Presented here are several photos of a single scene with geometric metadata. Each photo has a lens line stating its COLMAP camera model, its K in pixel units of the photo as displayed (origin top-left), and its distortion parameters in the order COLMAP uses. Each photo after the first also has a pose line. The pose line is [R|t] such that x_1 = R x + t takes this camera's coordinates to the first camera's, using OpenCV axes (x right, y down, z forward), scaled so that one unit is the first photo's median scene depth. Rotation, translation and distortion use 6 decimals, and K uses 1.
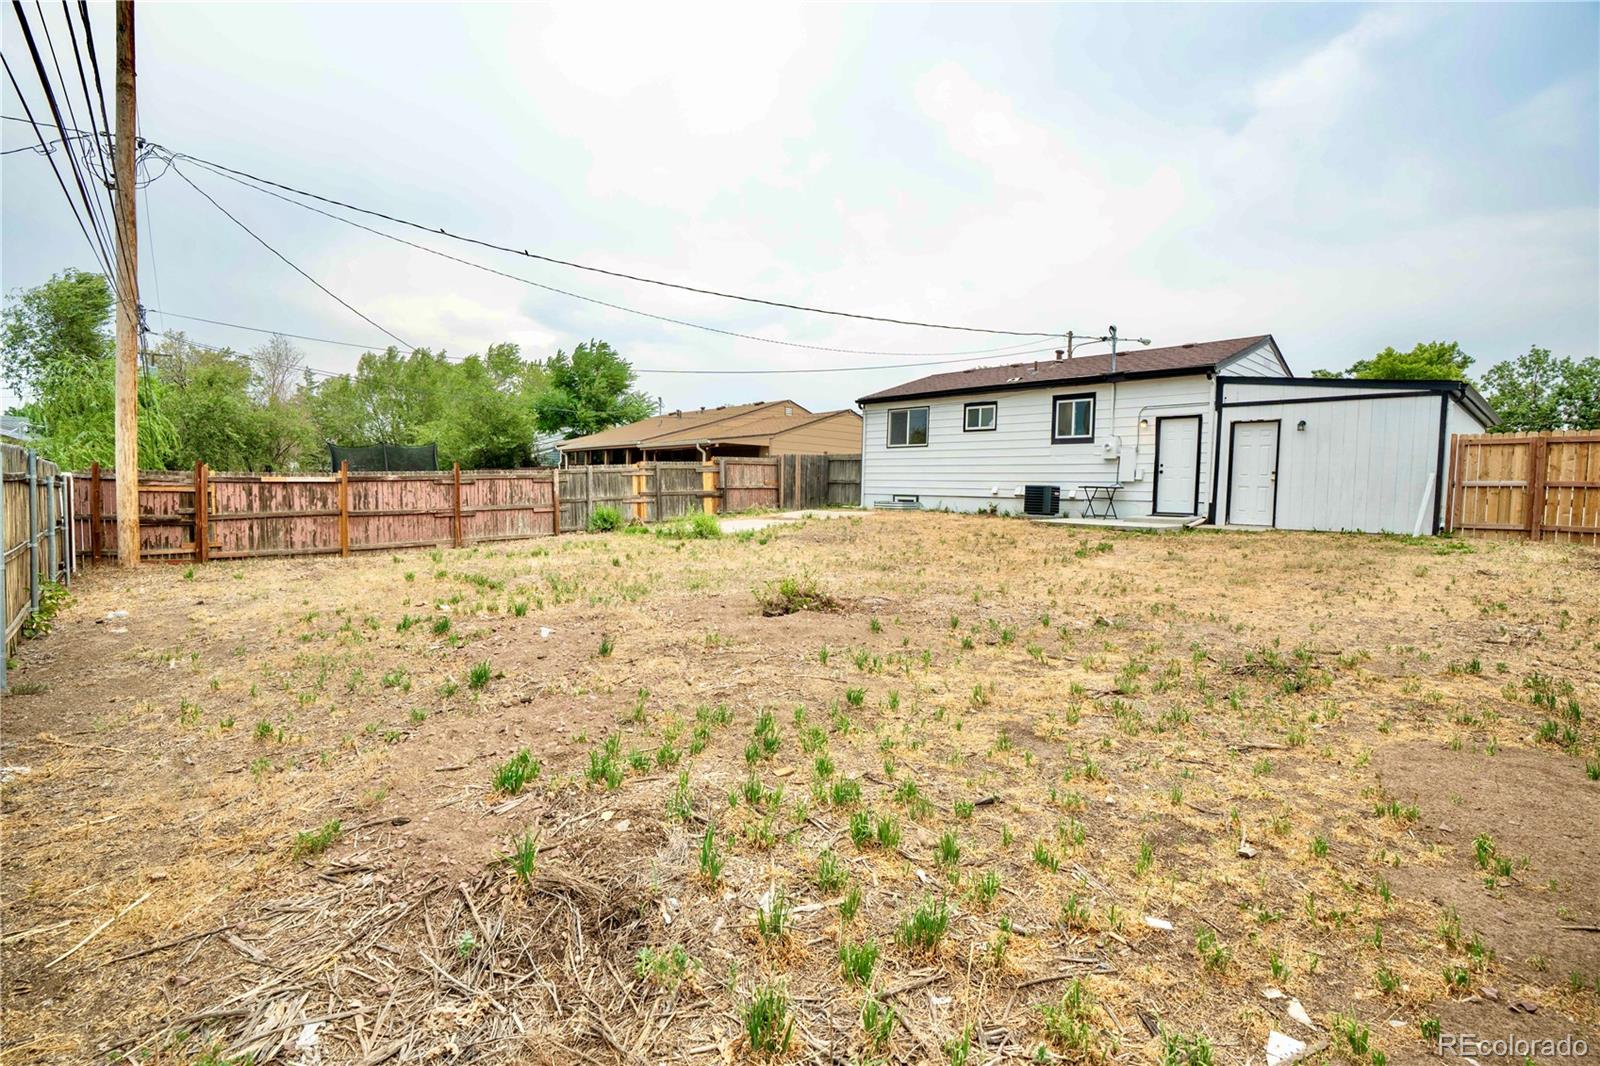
lens RADIAL K [[766.4, 0, 805.2], [0, 766.4, 537.4], [0, 0, 1]] dist [-0.063795, 0.027500]
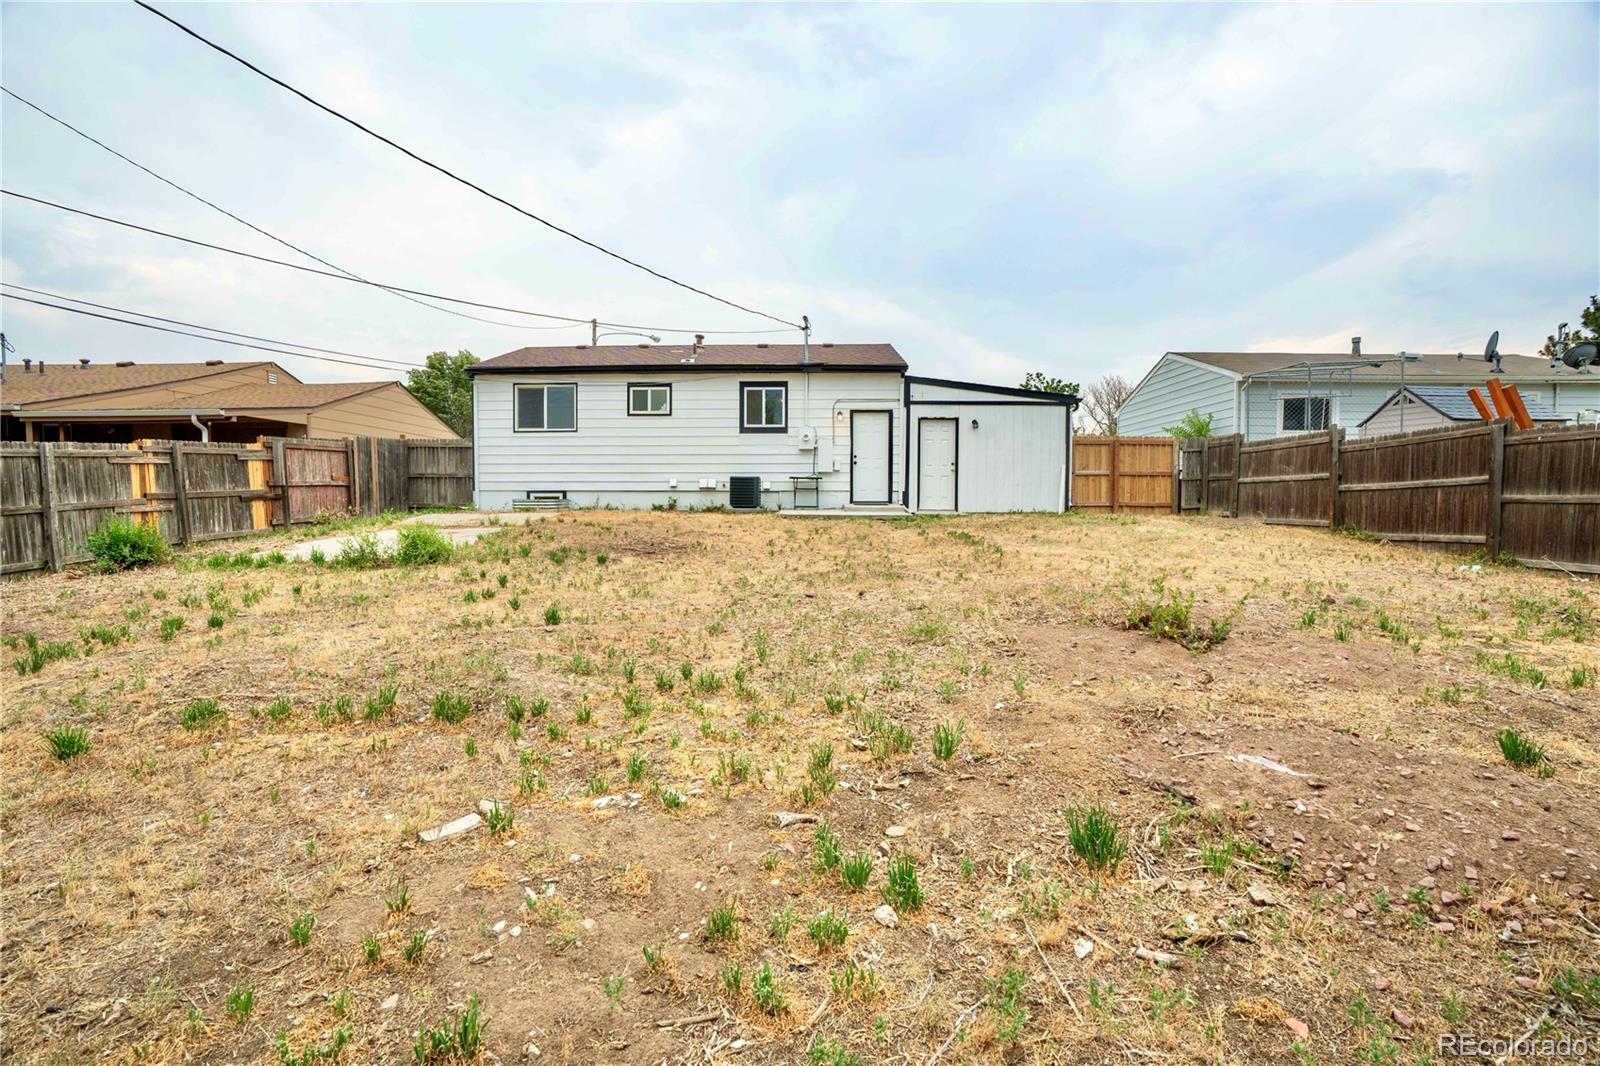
lens RADIAL K [[745.9, 0, 790.1], [0, 745.9, 535.3], [0, 0, 1]] dist [-0.081089, 0.040881]
pose [[0.686666, -0.058628, 0.724605, -0.301168], [0.056261, 0.998039, 0.027437, -0.017415], [-0.724792, 0.021927, 0.688618, 0.315684]]
